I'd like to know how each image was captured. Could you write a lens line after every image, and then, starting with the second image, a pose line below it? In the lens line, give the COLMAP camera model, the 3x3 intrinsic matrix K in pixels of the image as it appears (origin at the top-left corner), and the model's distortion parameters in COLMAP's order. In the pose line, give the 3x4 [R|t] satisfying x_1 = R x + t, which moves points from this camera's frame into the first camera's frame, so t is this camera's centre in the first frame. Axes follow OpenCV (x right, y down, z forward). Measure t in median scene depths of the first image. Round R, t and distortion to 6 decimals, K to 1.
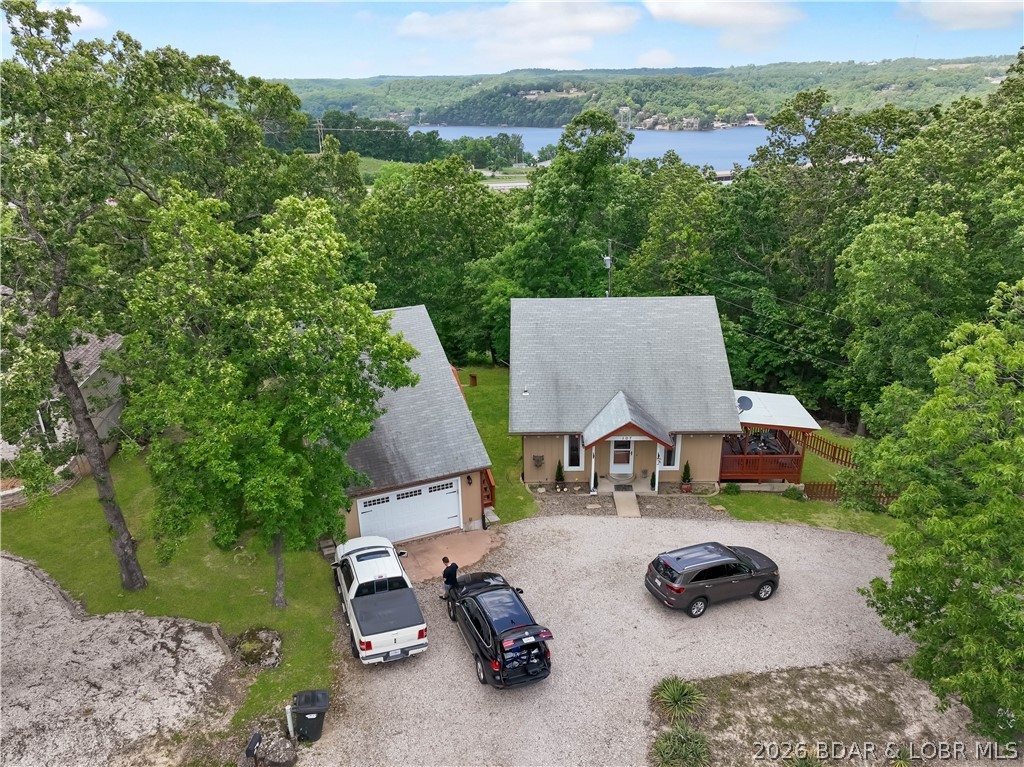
lens RADIAL K [[722.3, 0, 512.0], [0, 722.3, 383.5], [0, 0, 1]] dist [-0.002446, 0.019378]
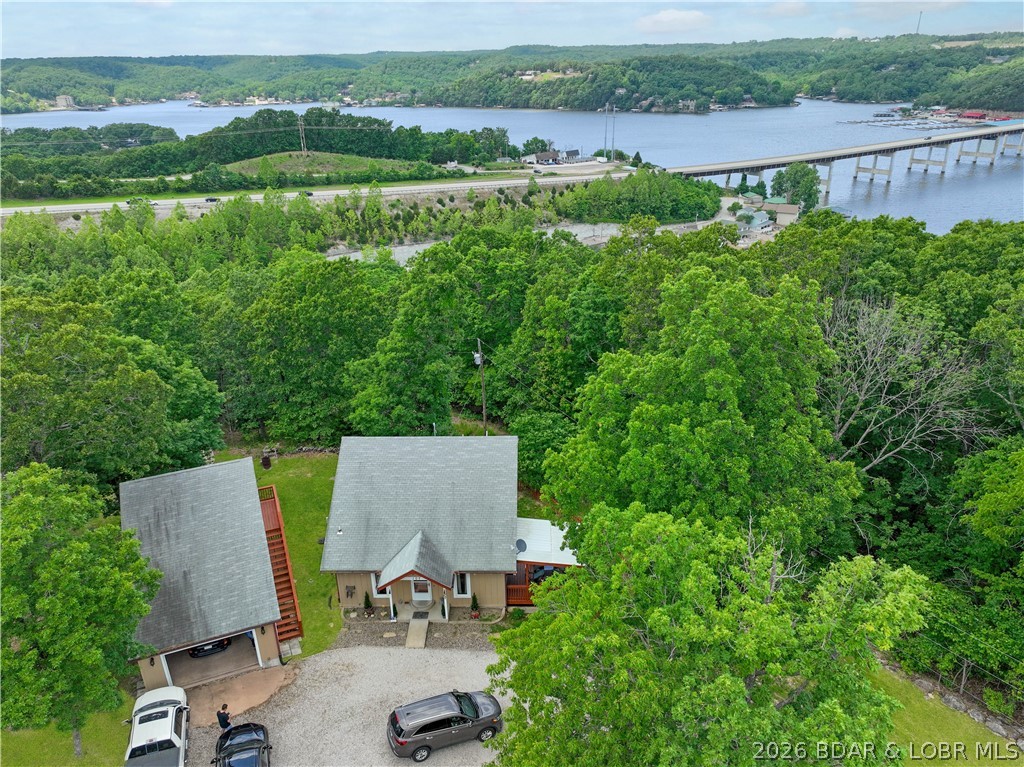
lens RADIAL K [[722.3, 0, 512.0], [0, 722.3, 383.5], [0, 0, 1]] dist [-0.002446, 0.019378]
pose [[0.999999, -0.000060, -0.001716, 0.297111], [0.000111, 0.999559, 0.029701, -0.259546], [0.001714, -0.029701, 0.999557, -0.157253]]
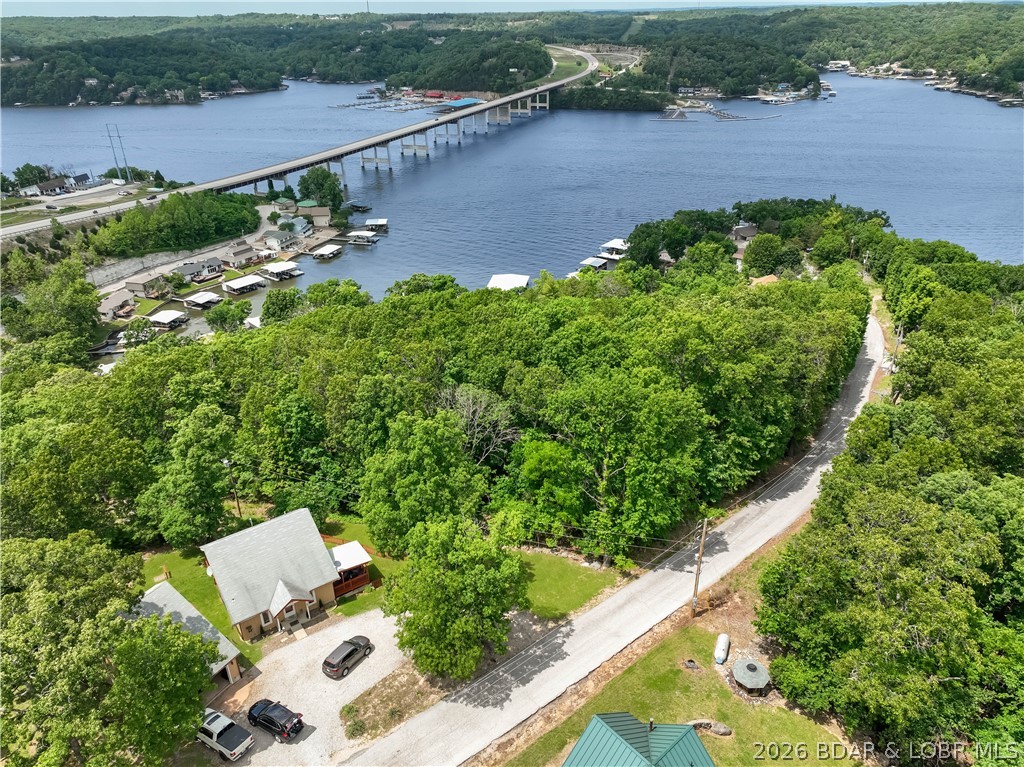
lens RADIAL K [[722.3, 0, 512.0], [0, 722.3, 383.5], [0, 0, 1]] dist [-0.002446, 0.019378]
pose [[0.801185, -0.270489, 0.533796, -0.265140], [0.235263, 0.962560, 0.134643, -0.644199], [-0.550231, 0.017708, 0.834825, -1.088824]]
